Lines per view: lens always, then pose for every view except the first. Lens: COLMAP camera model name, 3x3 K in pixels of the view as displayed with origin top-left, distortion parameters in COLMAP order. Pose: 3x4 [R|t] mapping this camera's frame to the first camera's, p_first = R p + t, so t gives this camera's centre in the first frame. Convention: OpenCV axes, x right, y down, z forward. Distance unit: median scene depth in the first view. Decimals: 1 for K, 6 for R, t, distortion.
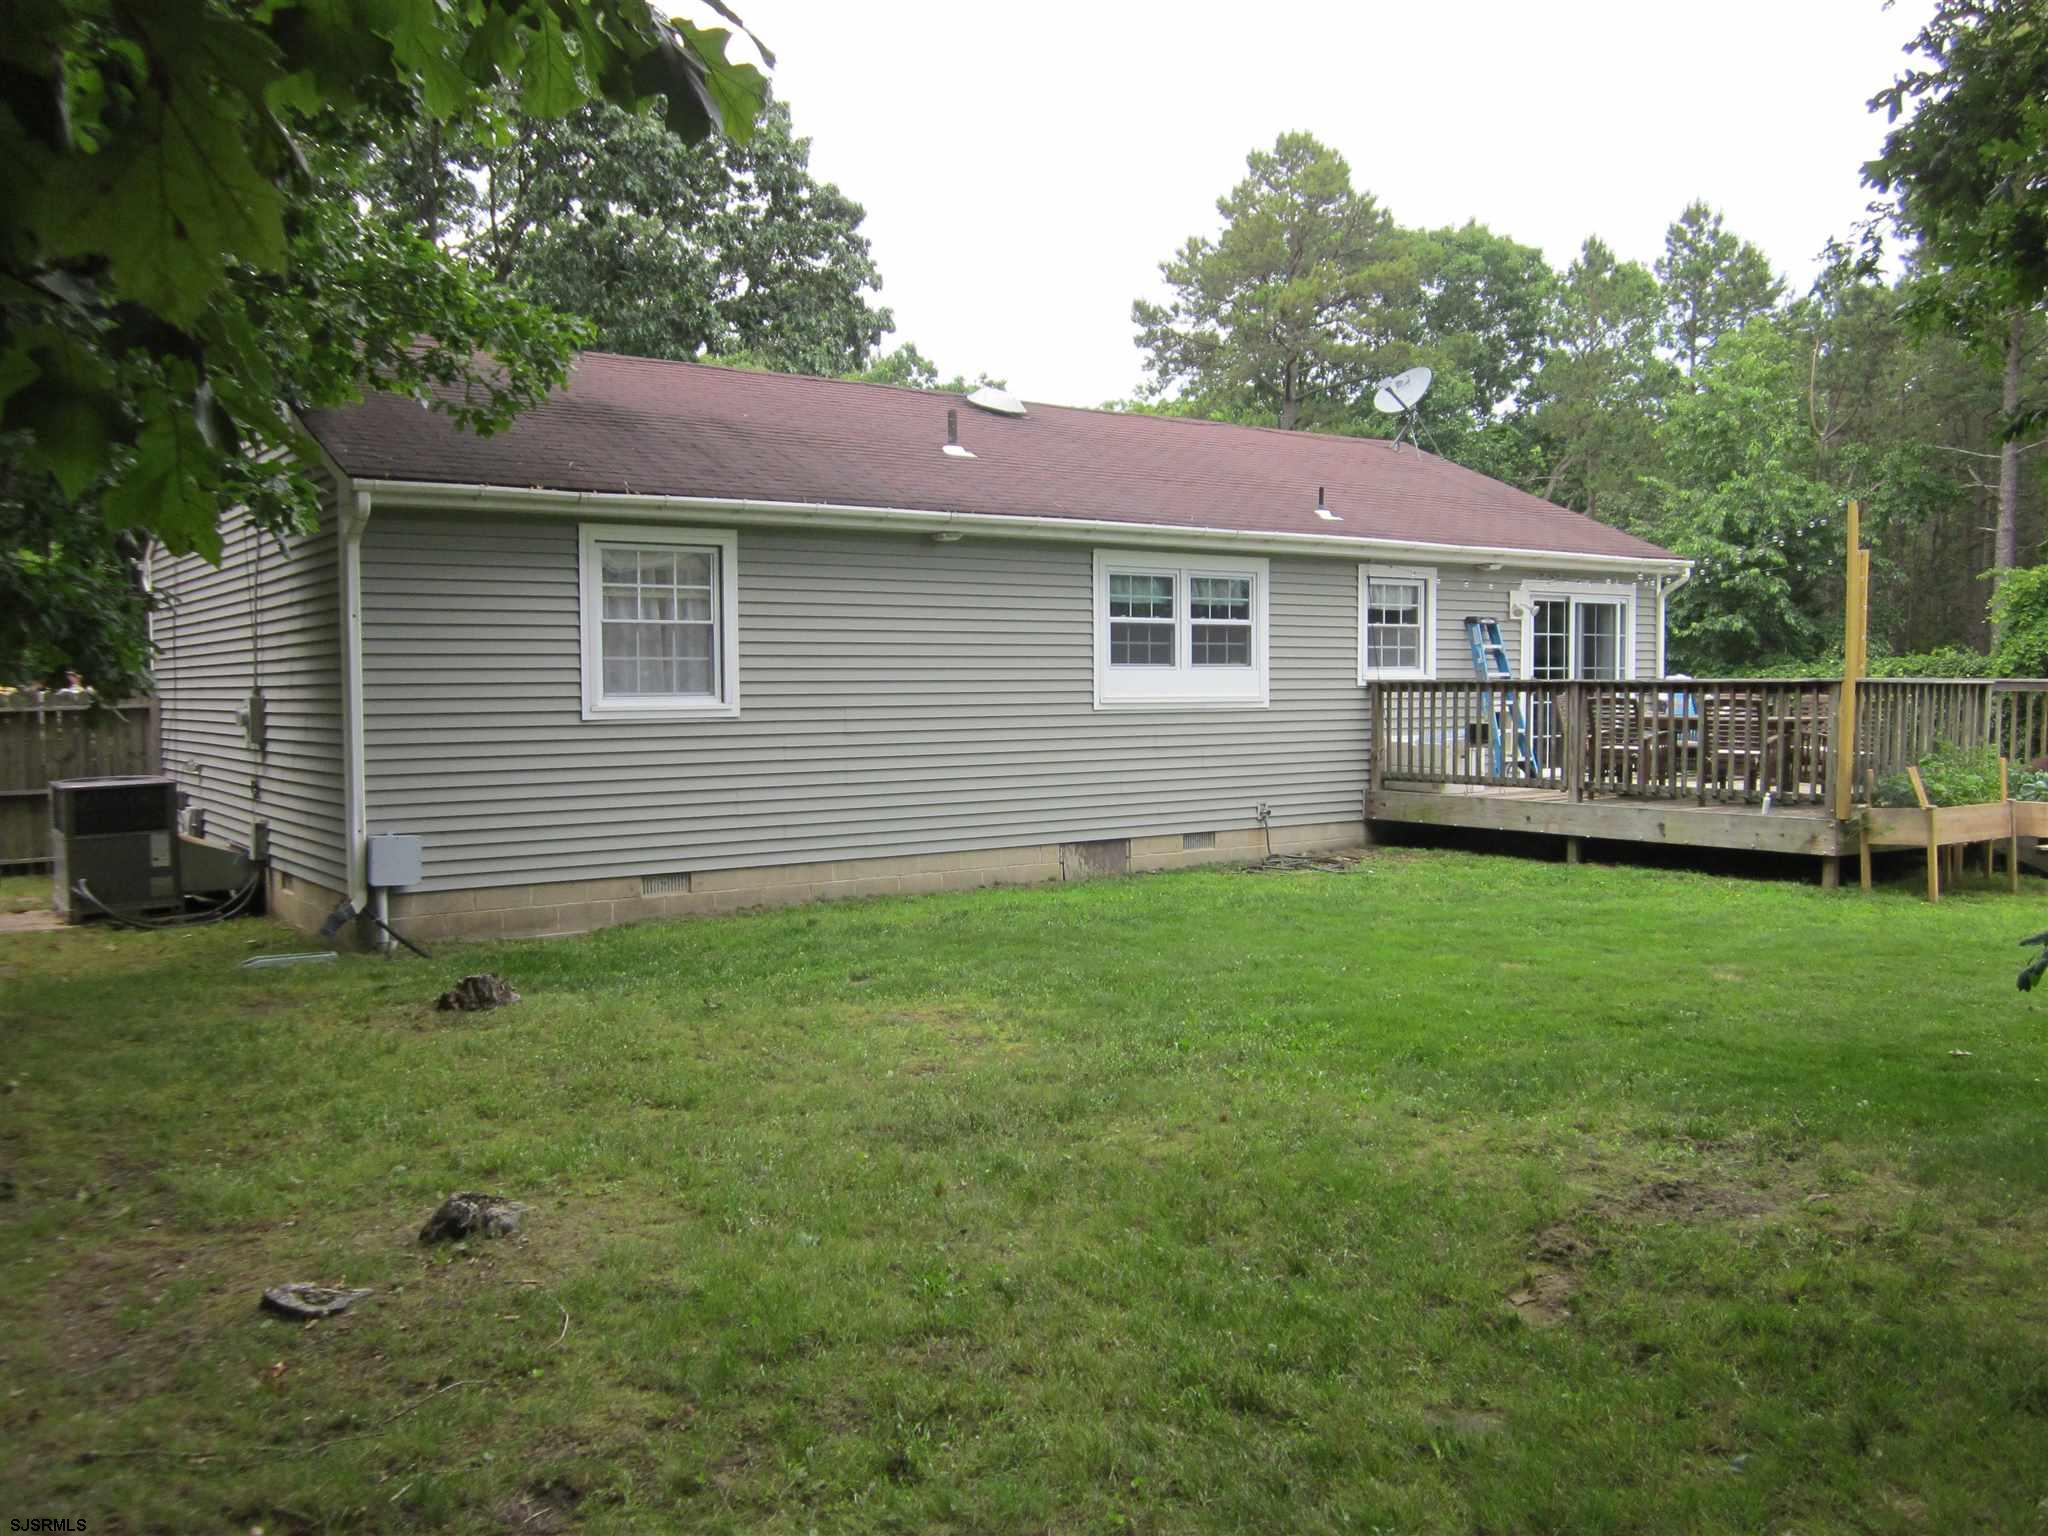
lens RADIAL K [[1718.6, 0, 1024.0], [0, 1718.6, 768.0], [0, 0, 1]] dist [-0.037689, -0.000690]
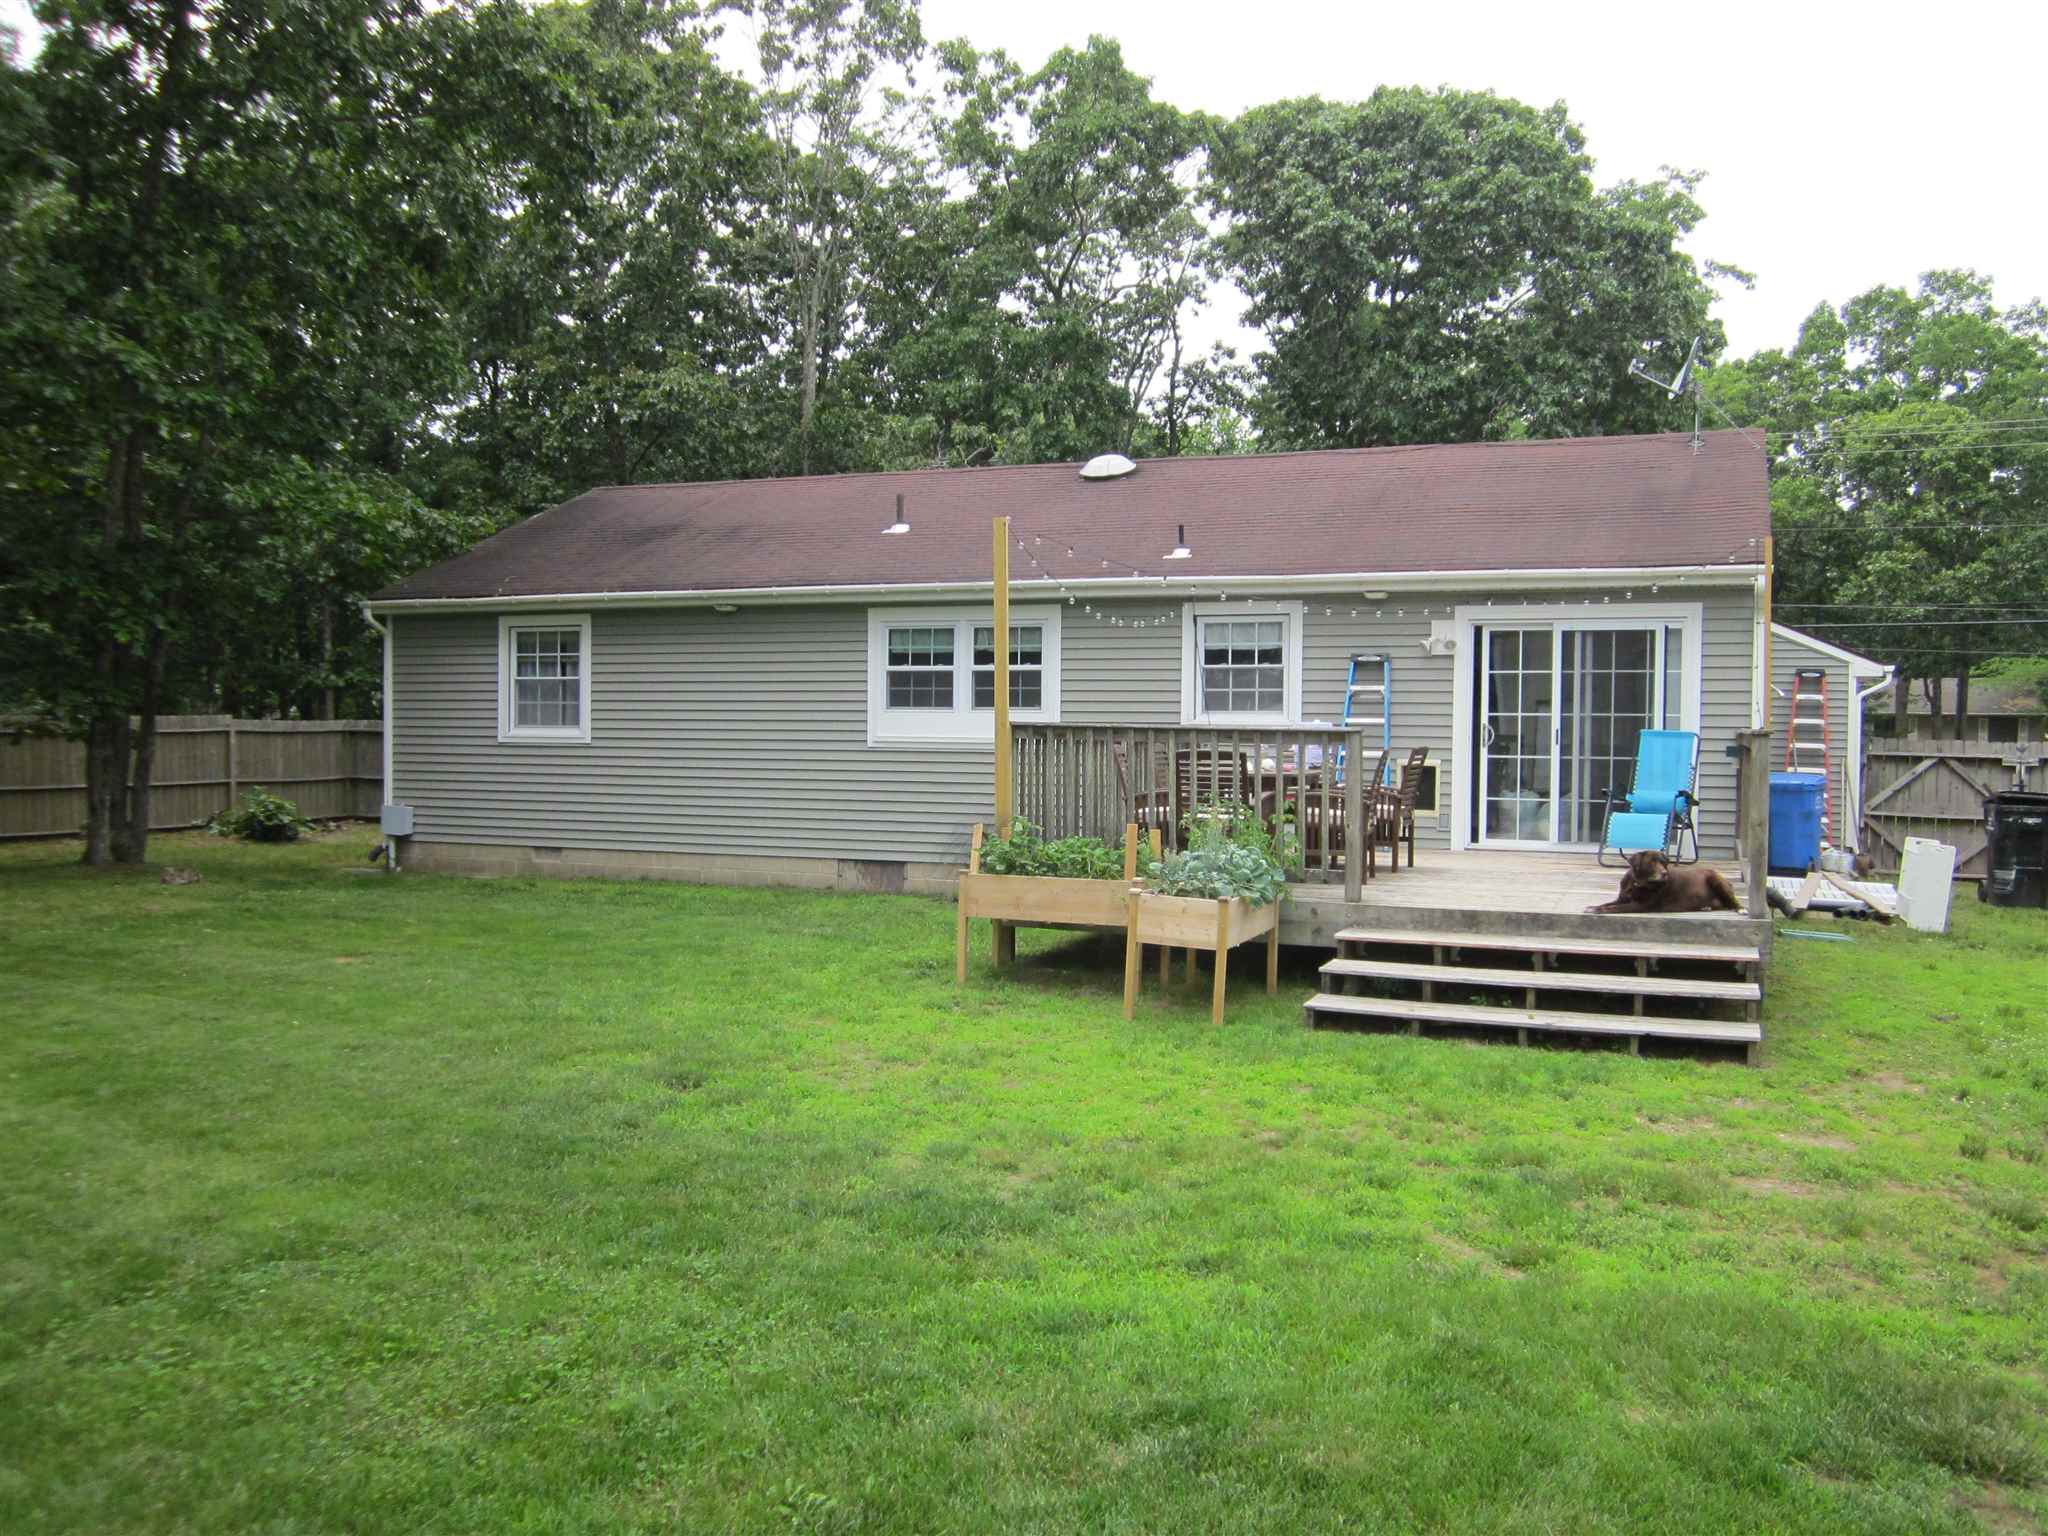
lens RADIAL K [[1718.6, 0, 1024.0], [0, 1718.6, 768.0], [0, 0, 1]] dist [-0.037689, -0.000690]
pose [[0.531784, 0.034703, -0.846169, 1.068359], [-0.051392, 0.998641, 0.008658, -0.034513], [0.845319, 0.038882, 0.532845, 0.466145]]
